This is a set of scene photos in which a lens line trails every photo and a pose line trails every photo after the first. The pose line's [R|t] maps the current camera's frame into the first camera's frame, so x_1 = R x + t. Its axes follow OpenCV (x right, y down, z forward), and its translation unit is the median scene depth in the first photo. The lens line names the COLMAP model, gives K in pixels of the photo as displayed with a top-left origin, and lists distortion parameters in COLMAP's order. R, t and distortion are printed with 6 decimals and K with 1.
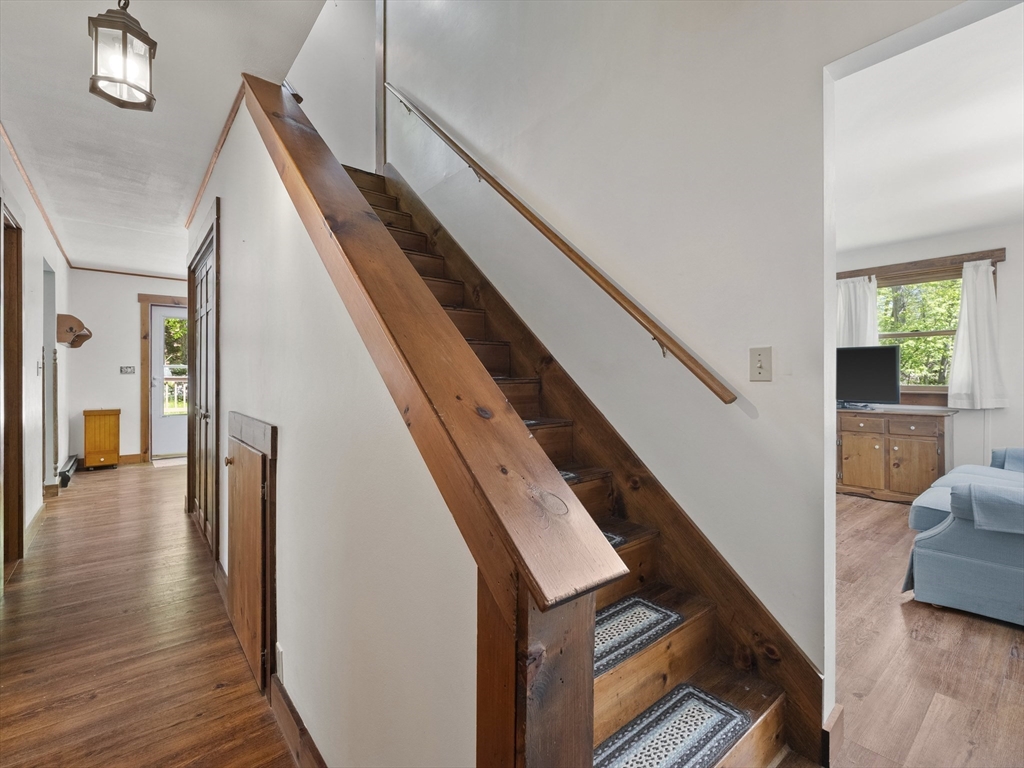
lens RADIAL K [[470.1, 0, 518.4], [0, 470.1, 376.6], [0, 0, 1]] dist [-0.000300, 0.000463]
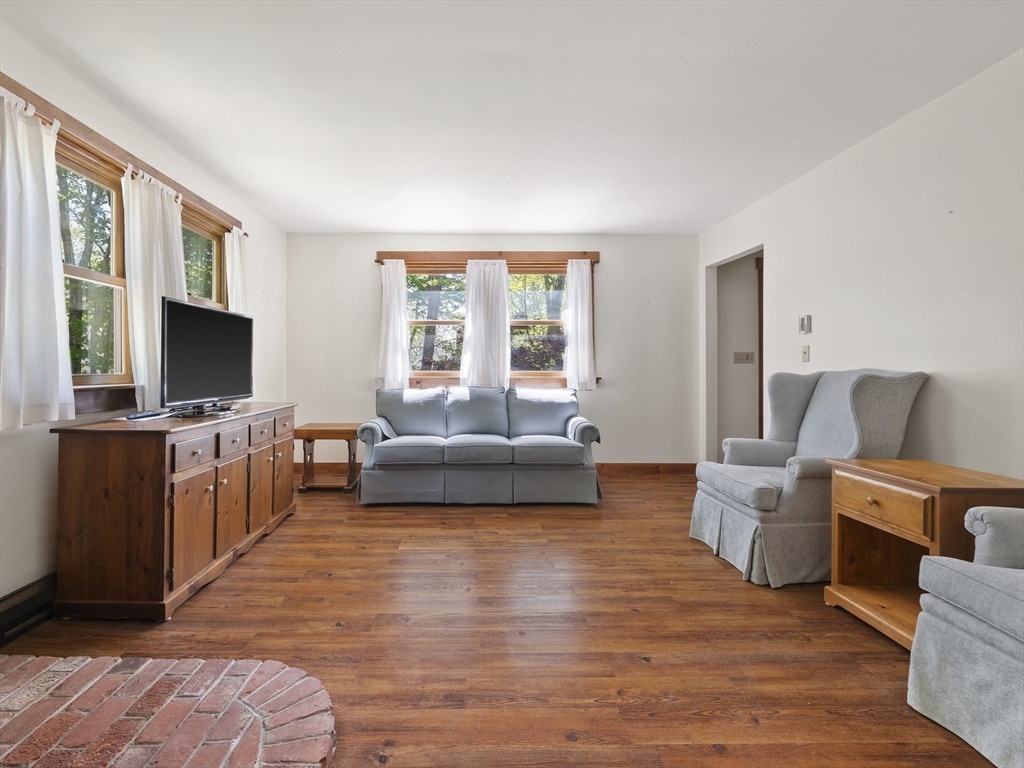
lens RADIAL K [[485.7, 0, 474.4], [0, 485.7, 369.6], [0, 0, 1]] dist [-0.003649, 0.001658]
pose [[-0.767329, -0.001124, 0.641253, 0.065071], [0.001450, 0.999993, 0.003488, 0.013780], [-0.641252, 0.003606, -0.767322, 1.402232]]
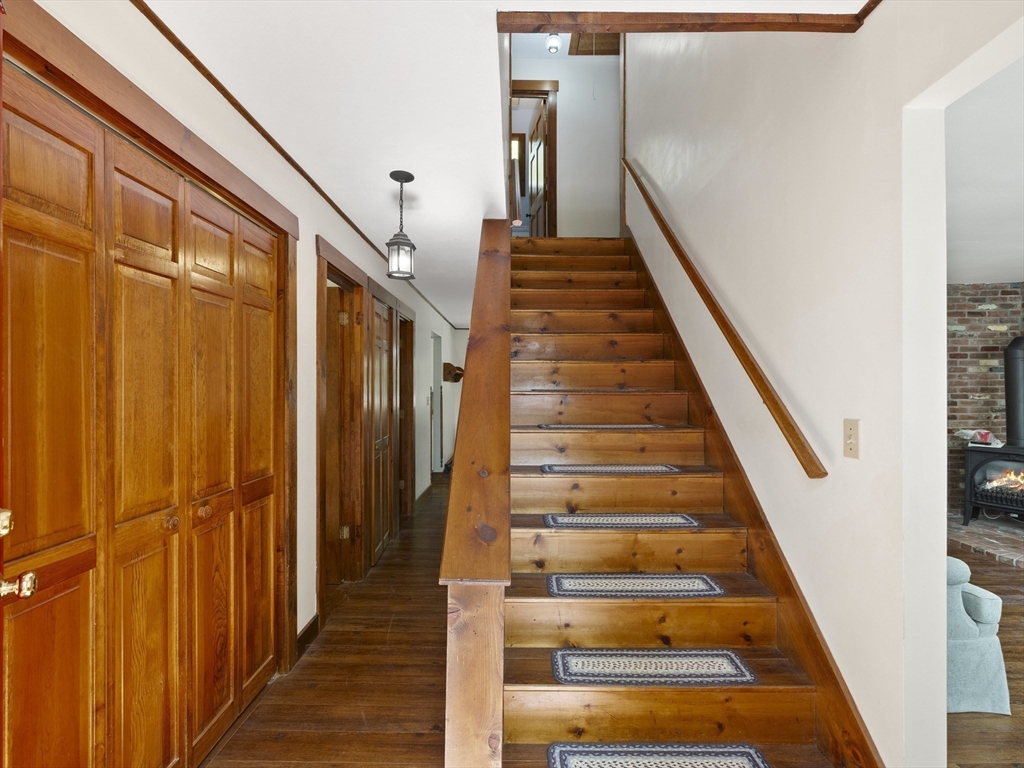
lens RADIAL K [[470.1, 0, 517.3], [0, 470.1, 388.5], [0, 0, 1]] dist [-0.000300, 0.000463]
pose [[0.768829, -0.001811, -0.639452, 0.223354], [-0.001714, 0.999987, -0.004893, -0.044417], [0.639452, 0.004858, 0.768815, -0.045316]]
